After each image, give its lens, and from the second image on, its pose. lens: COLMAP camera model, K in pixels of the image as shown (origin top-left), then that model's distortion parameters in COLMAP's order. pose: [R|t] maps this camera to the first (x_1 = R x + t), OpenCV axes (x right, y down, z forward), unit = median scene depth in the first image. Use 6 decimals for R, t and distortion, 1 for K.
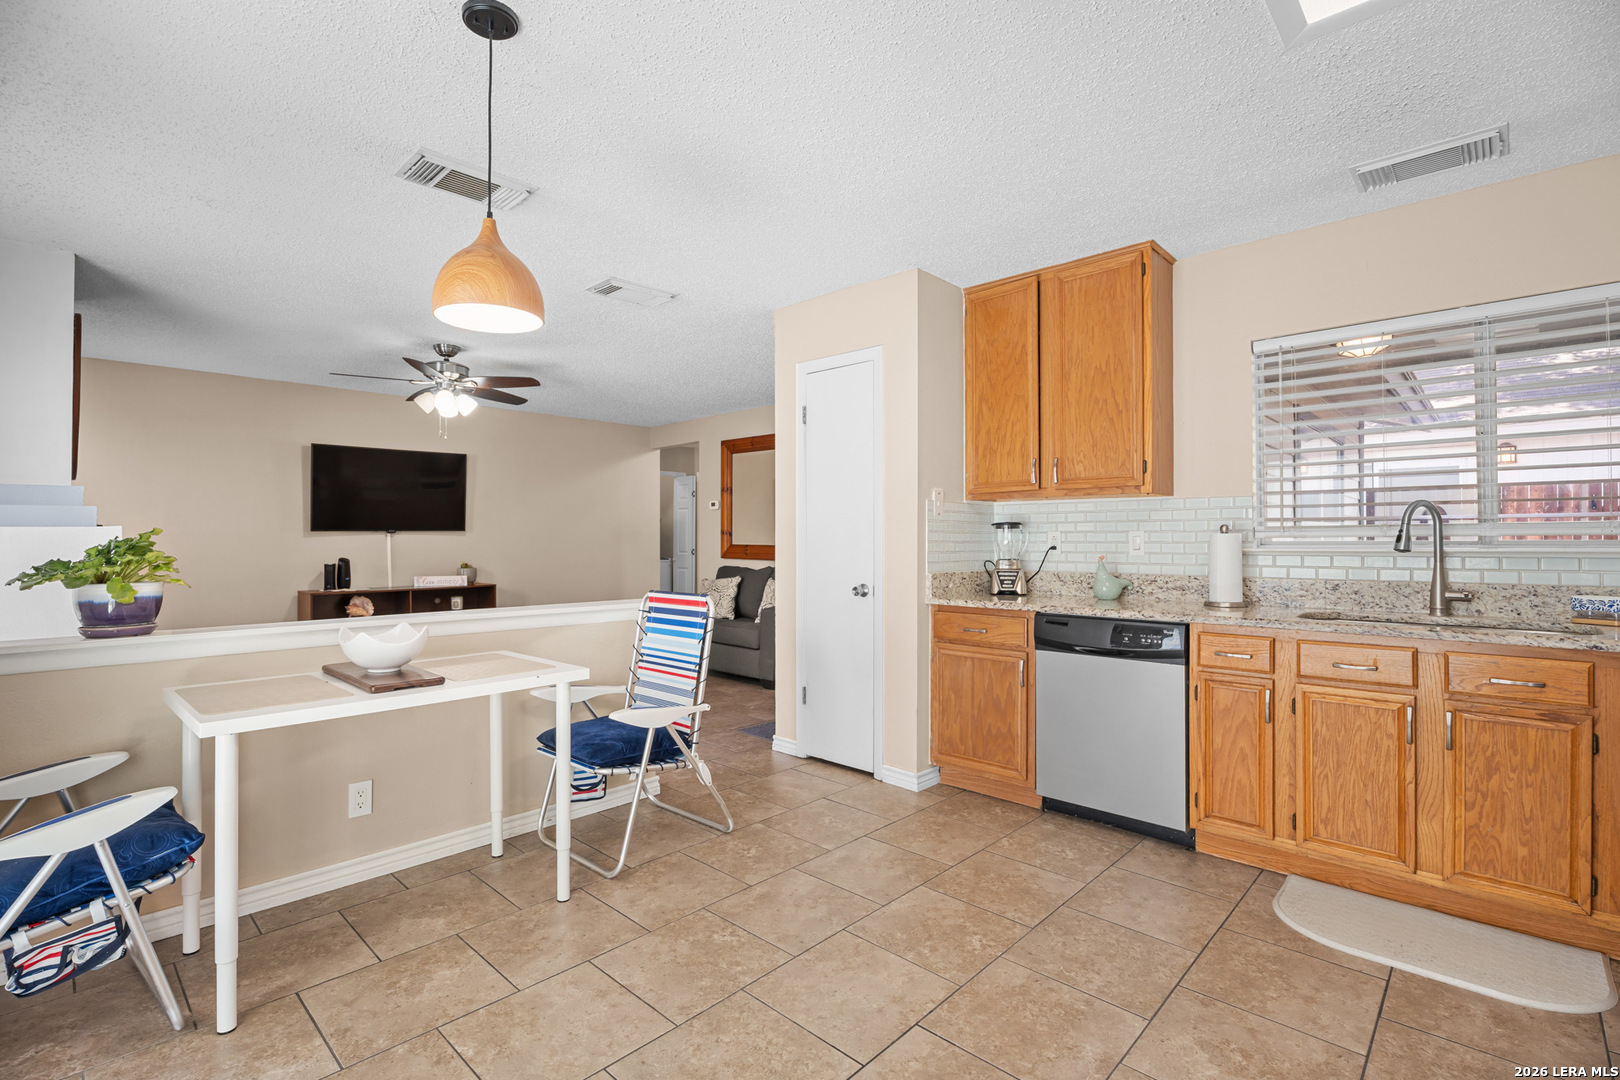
lens RADIAL K [[744.5, 0, 799.4], [0, 744.5, 531.5], [0, 0, 1]] dist [-0.014667, 0.002179]
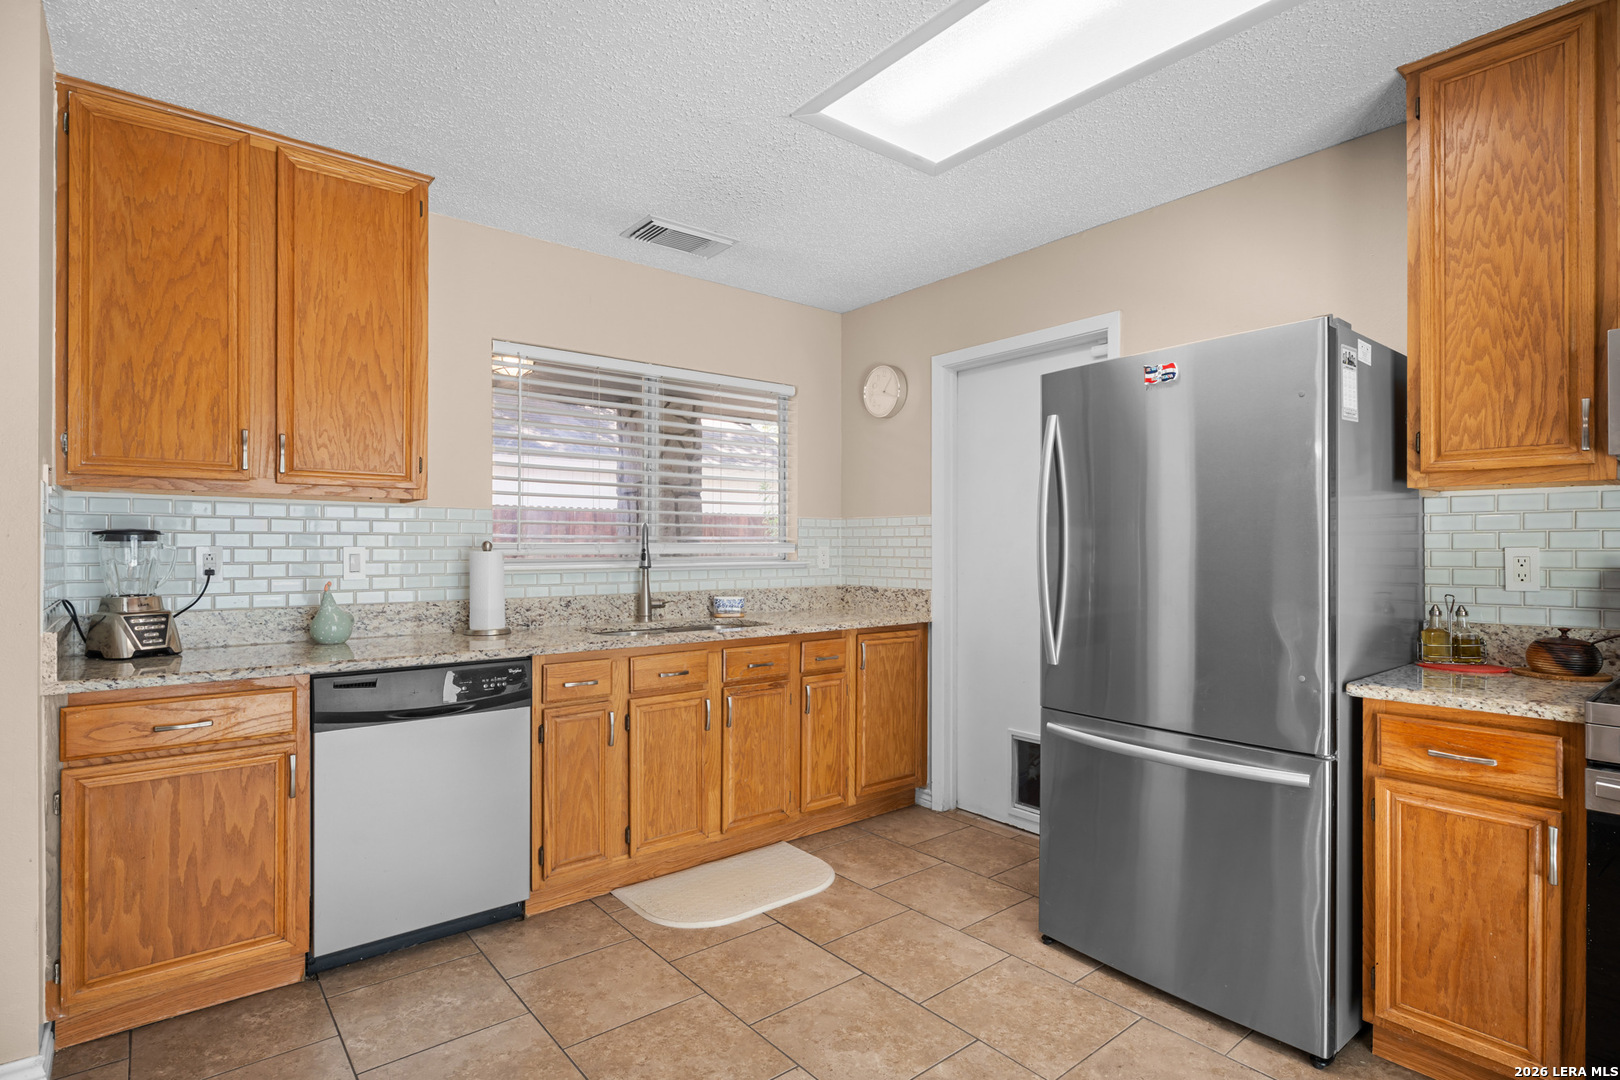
lens RADIAL K [[803.2, 0, 812.8], [0, 803.2, 551.5], [0, 0, 1]] dist [-0.009434, 0.001256]
pose [[0.119592, -0.002733, 0.992819, -0.316596], [-0.012248, 0.999916, 0.004228, -0.005730], [-0.992748, -0.012666, 0.119549, 0.494967]]
